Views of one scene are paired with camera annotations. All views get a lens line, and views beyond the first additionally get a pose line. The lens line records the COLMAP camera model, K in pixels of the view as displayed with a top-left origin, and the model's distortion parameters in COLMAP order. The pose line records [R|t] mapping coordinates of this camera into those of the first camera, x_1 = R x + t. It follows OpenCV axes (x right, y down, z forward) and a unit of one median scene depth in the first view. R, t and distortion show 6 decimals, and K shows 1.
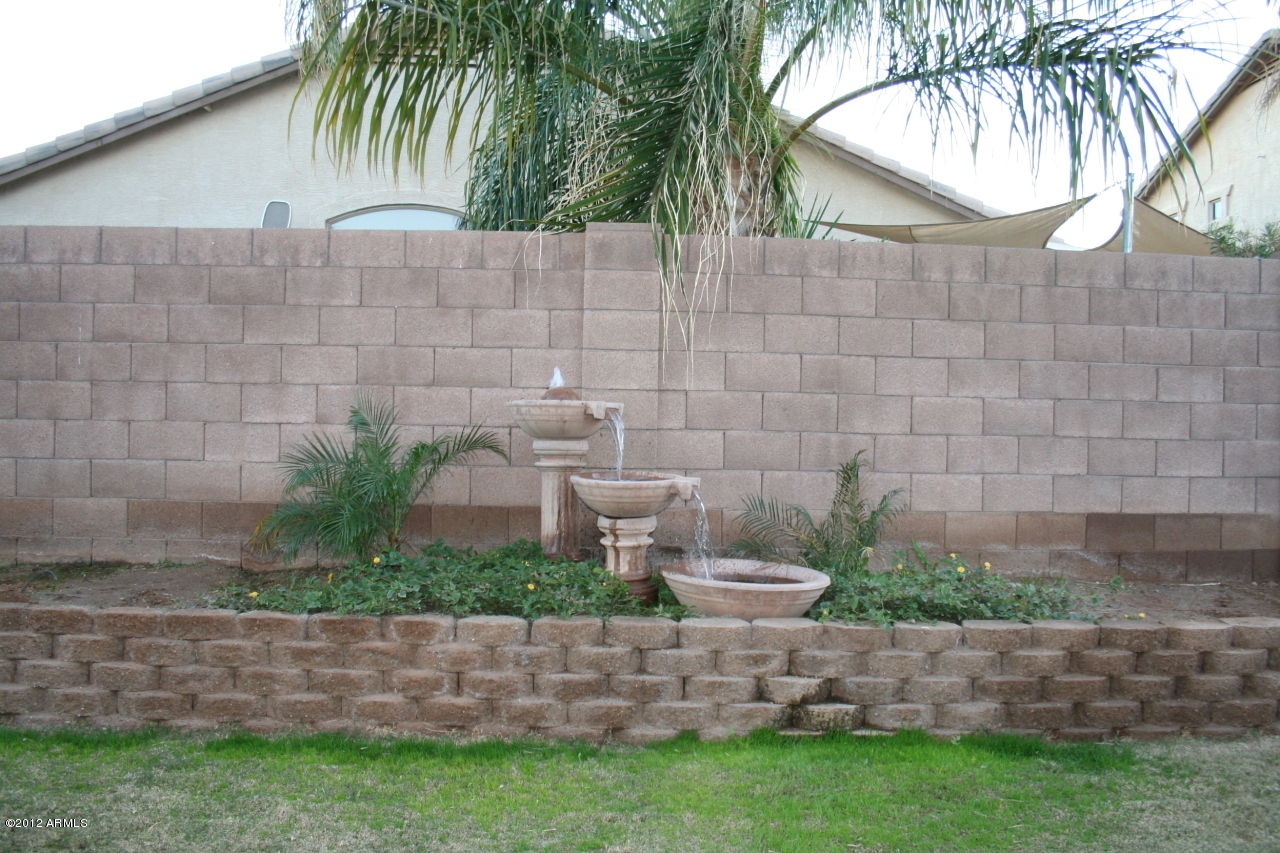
lens RADIAL K [[1071.8, 0, 636.5], [0, 1071.8, 401.7], [0, 0, 1]] dist [-0.156559, 0.125804]
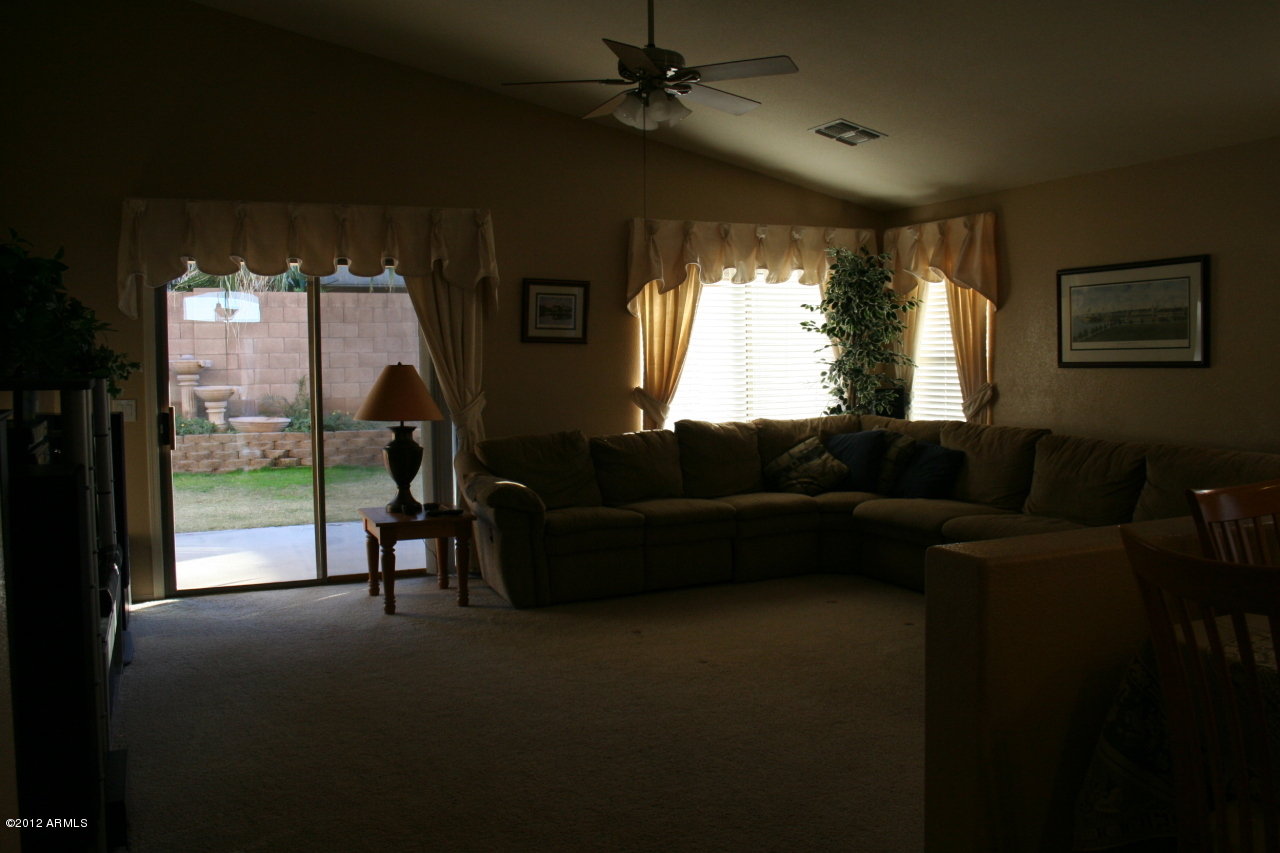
lens RADIAL K [[1071.8, 0, 636.5], [0, 1071.8, 401.7], [0, 0, 1]] dist [-0.156559, 0.125804]
pose [[0.928789, -0.044880, 0.367880, 0.005884], [0.020947, 0.997411, 0.068797, -0.062947], [-0.370015, -0.056192, 0.927325, -2.161846]]
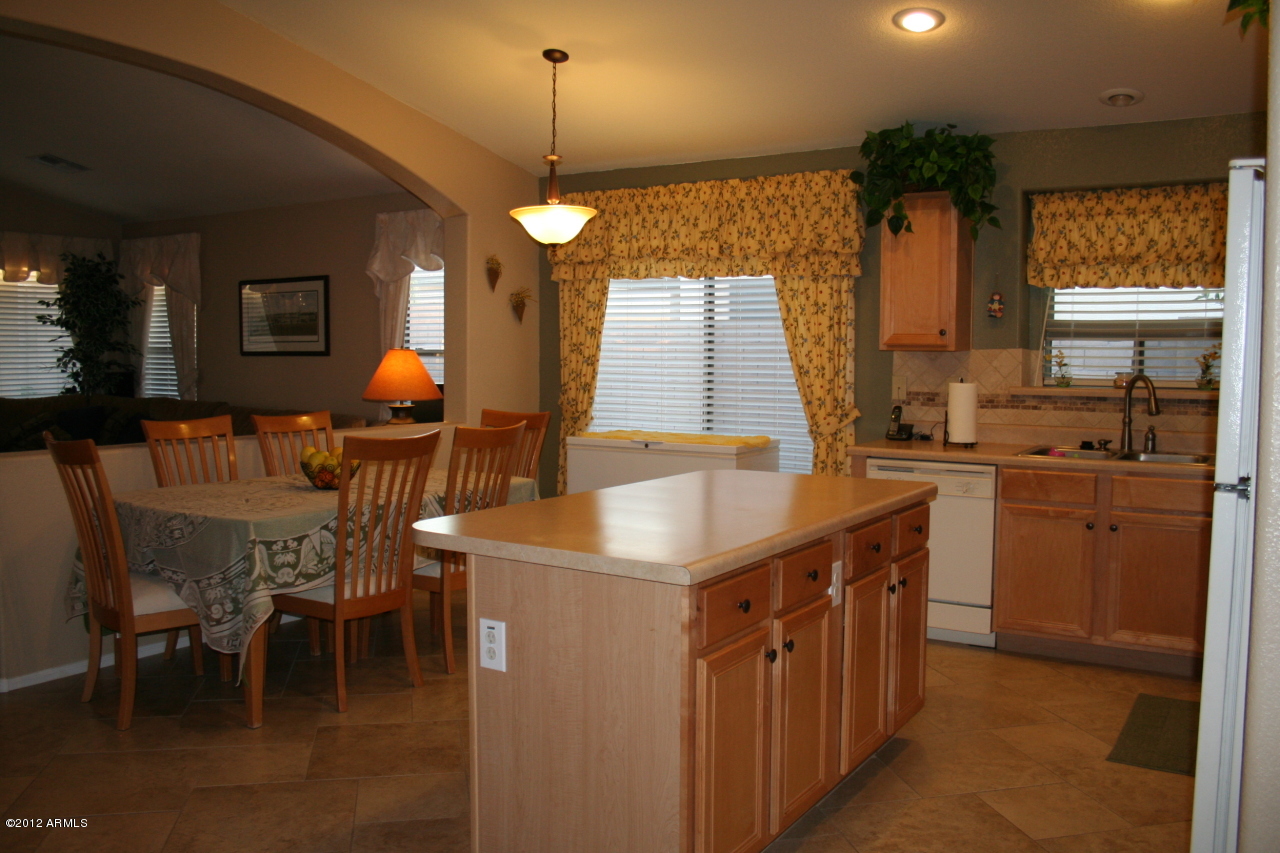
lens RADIAL K [[1071.8, 0, 636.5], [0, 1071.8, 401.7], [0, 0, 1]] dist [-0.156559, 0.125804]
pose [[0.578079, -0.055924, 0.814062, -0.159936], [-0.014298, 0.996801, 0.078631, -0.096328], [-0.815855, -0.057095, 0.575430, -3.750167]]
